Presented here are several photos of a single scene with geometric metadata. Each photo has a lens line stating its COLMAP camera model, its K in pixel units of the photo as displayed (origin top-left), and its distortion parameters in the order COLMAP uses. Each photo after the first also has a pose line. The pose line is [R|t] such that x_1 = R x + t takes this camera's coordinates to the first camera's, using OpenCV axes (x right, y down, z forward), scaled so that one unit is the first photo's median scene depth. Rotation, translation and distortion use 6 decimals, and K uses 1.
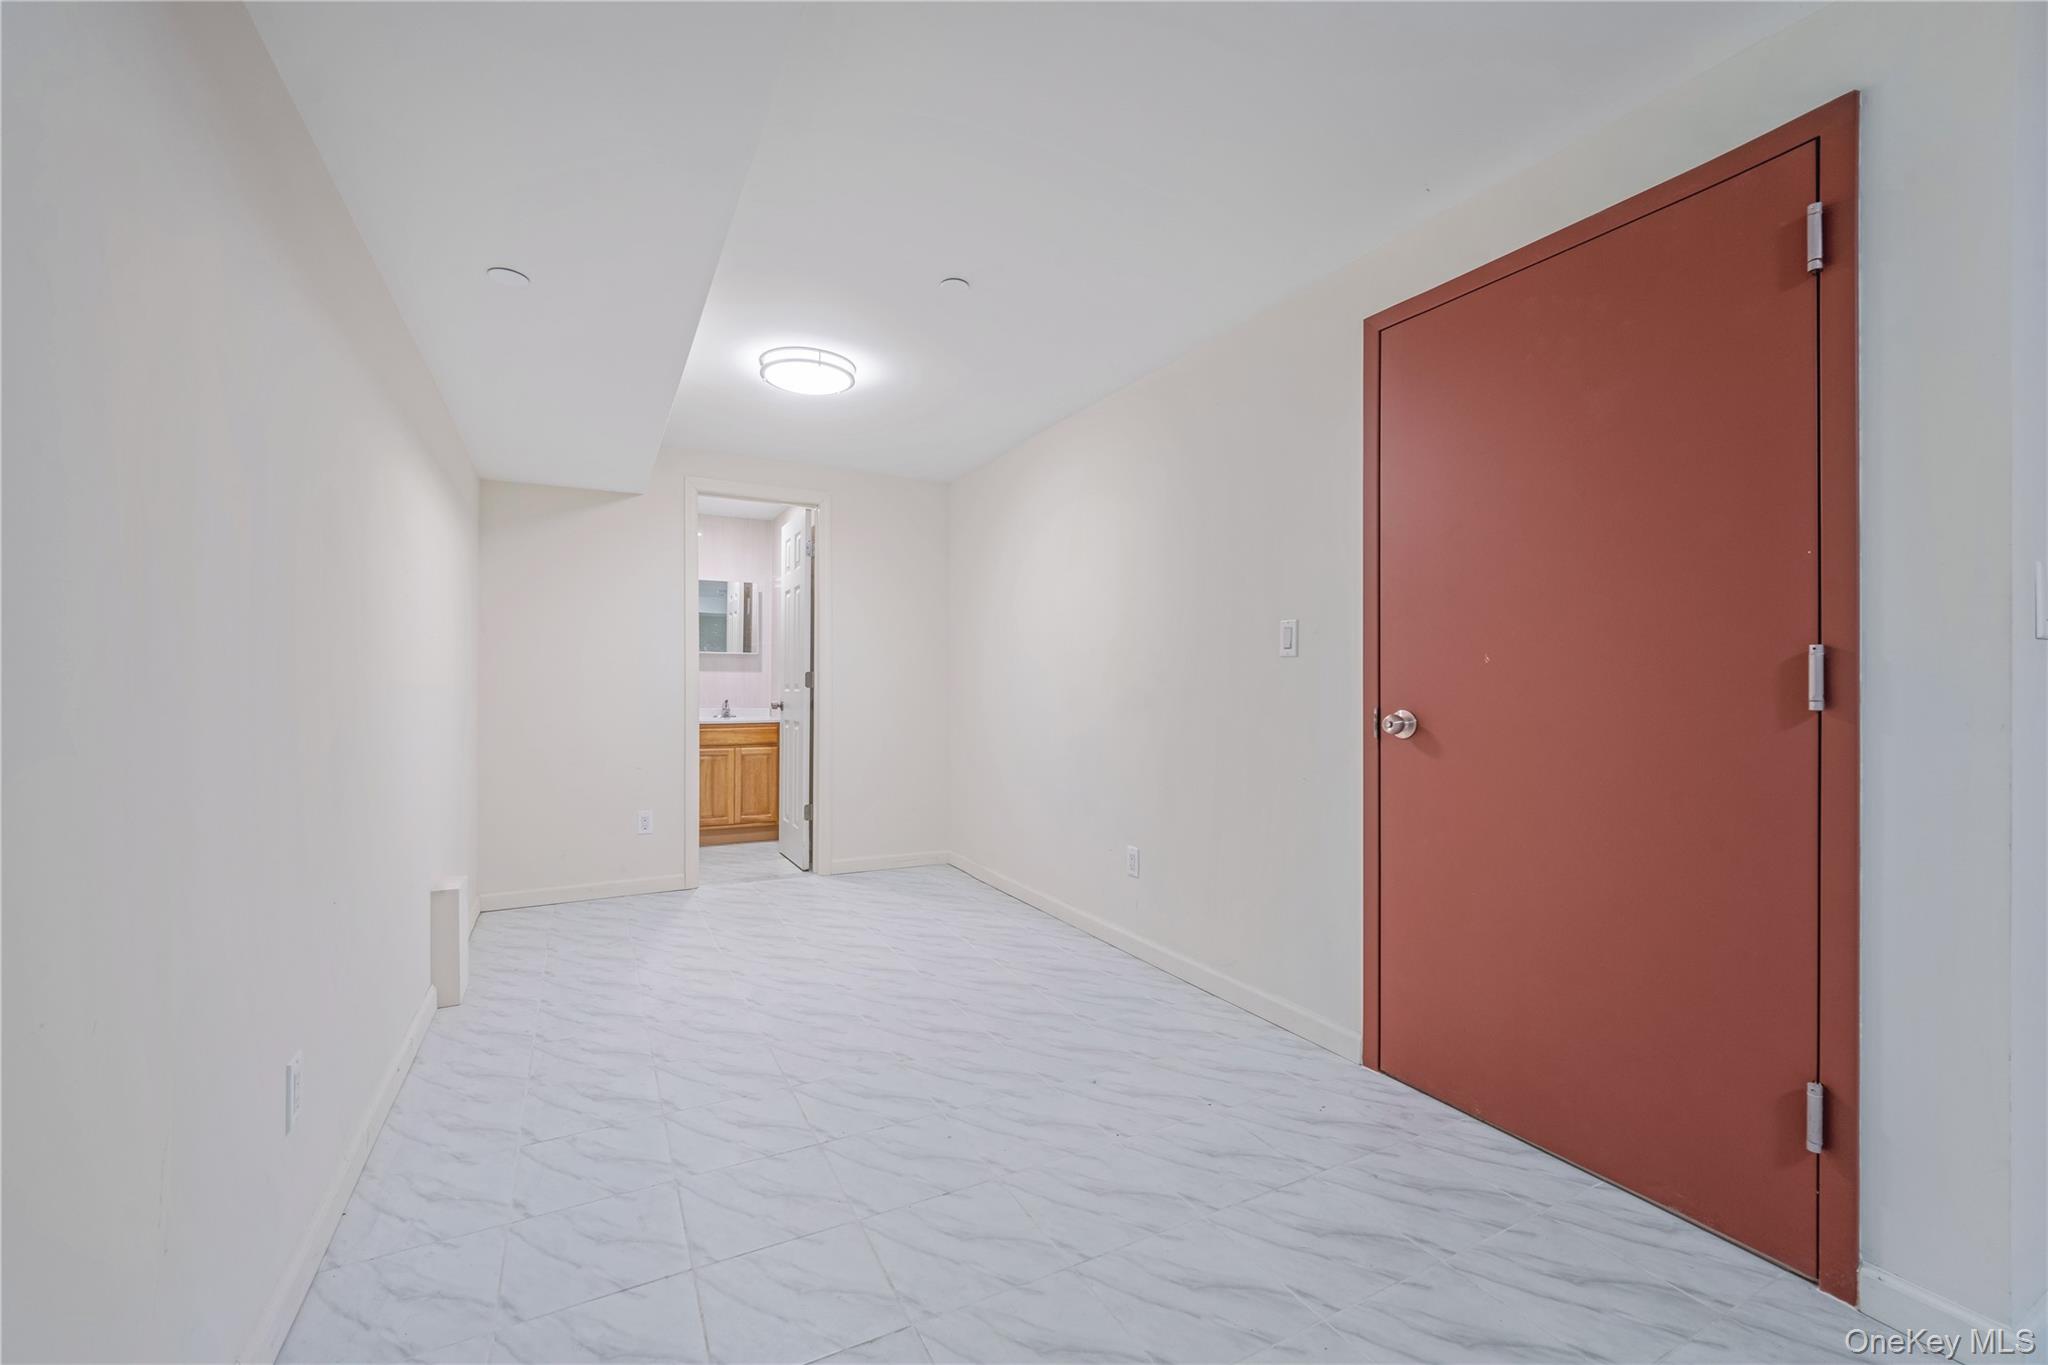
lens RADIAL K [[794.6, 0, 1015.6], [0, 794.6, 690.2], [0, 0, 1]] dist [0.000031, 0.000082]
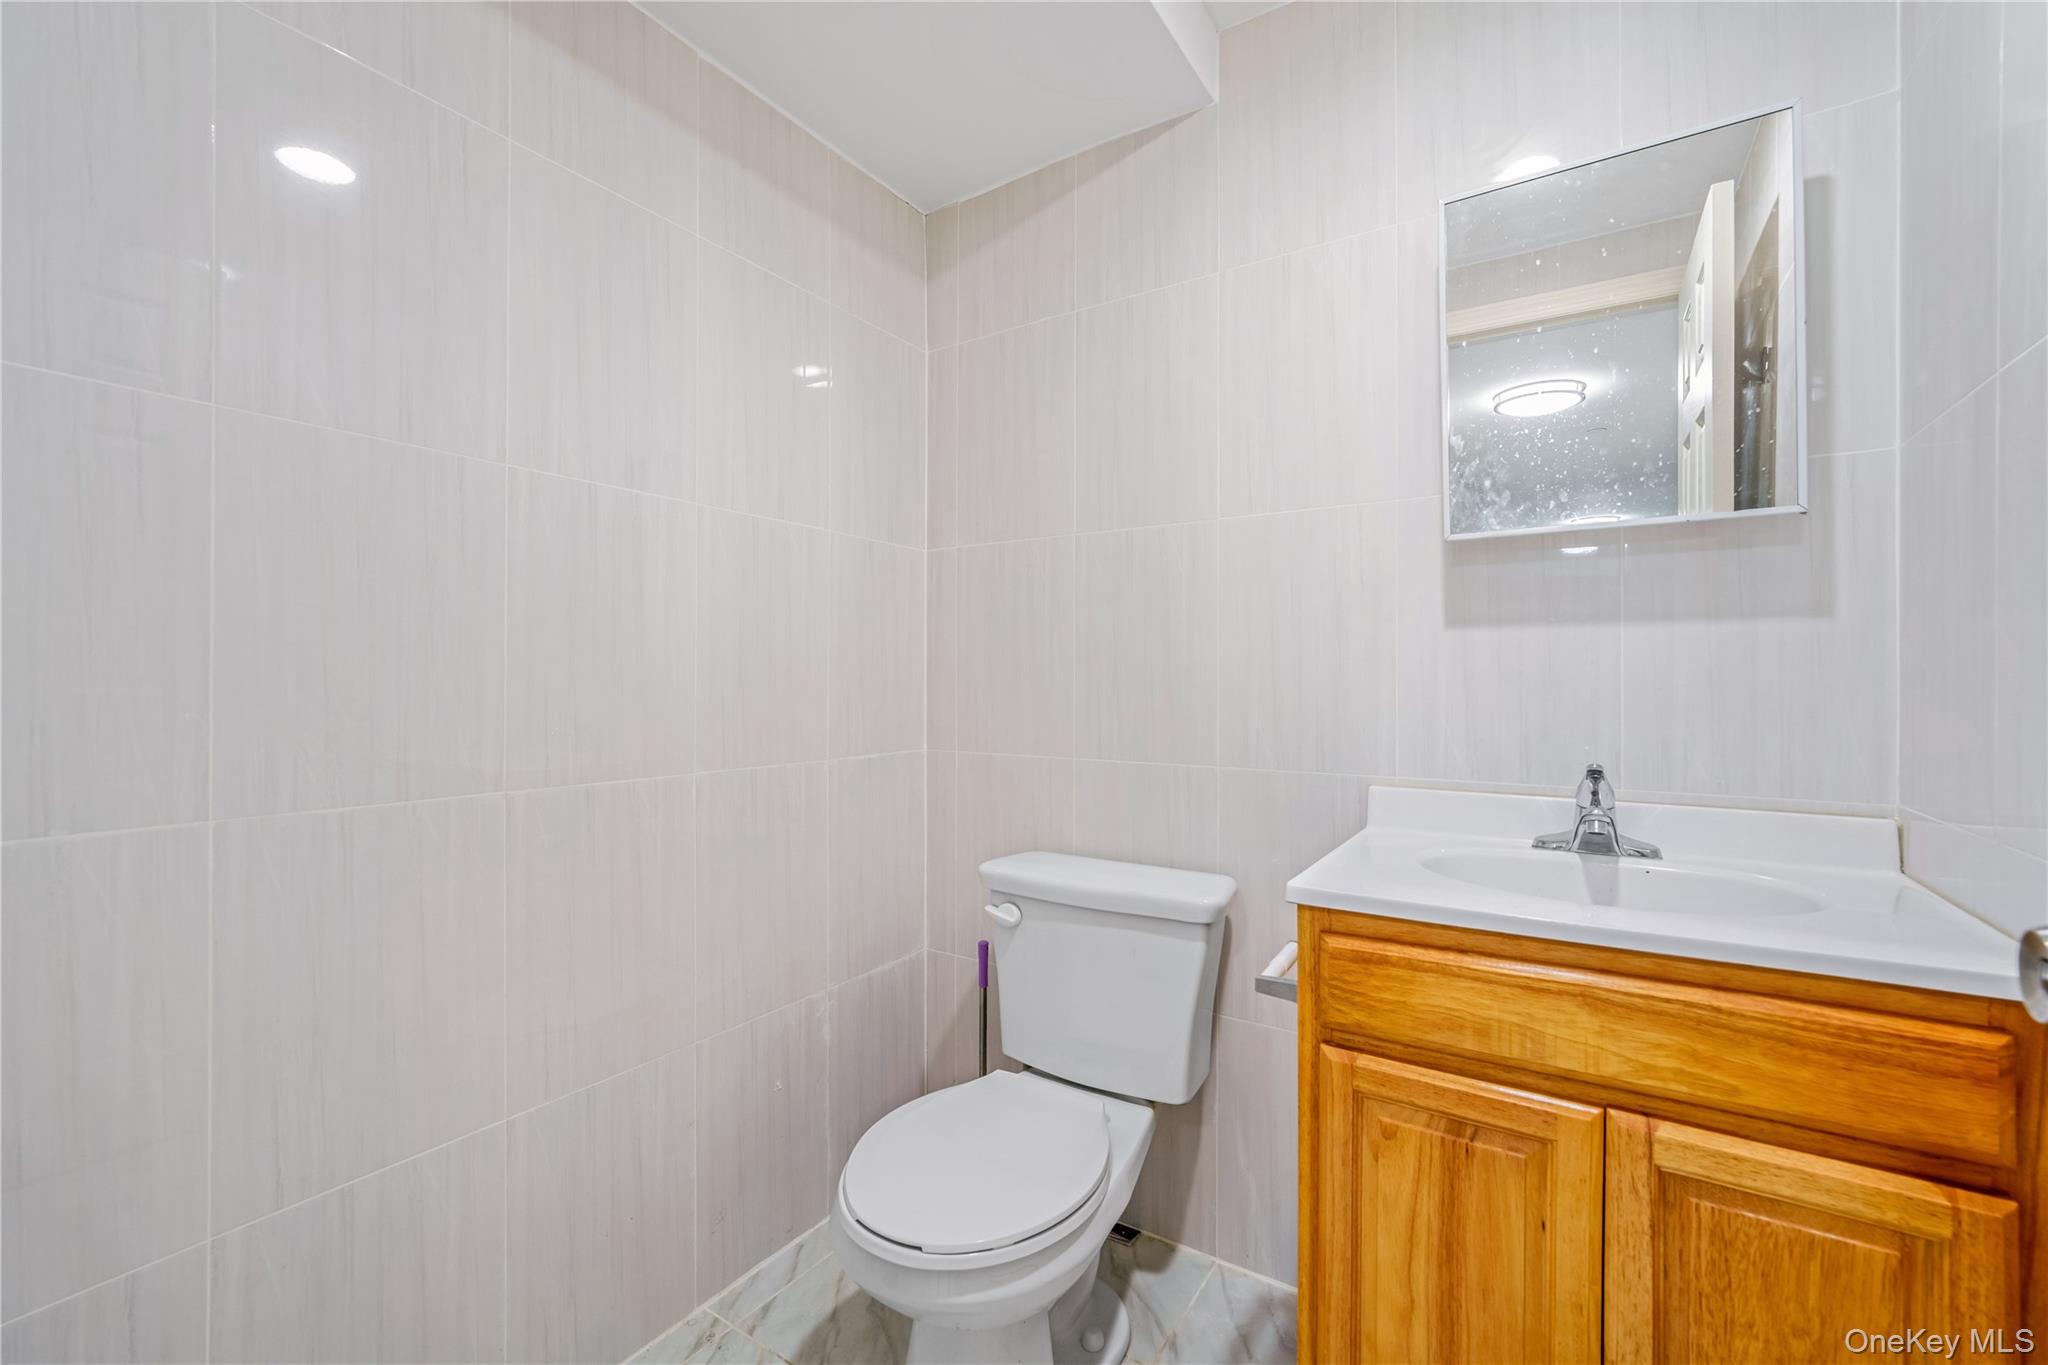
lens RADIAL K [[859.7, 0, 1015.4], [0, 859.7, 681.1], [0, 0, 1]] dist [0.004828, -0.000312]
pose [[0.466438, 0.001591, -0.884553, -0.257848], [0.006587, 0.999964, 0.005271, -0.011120], [0.884529, -0.008285, 0.466411, 0.817426]]
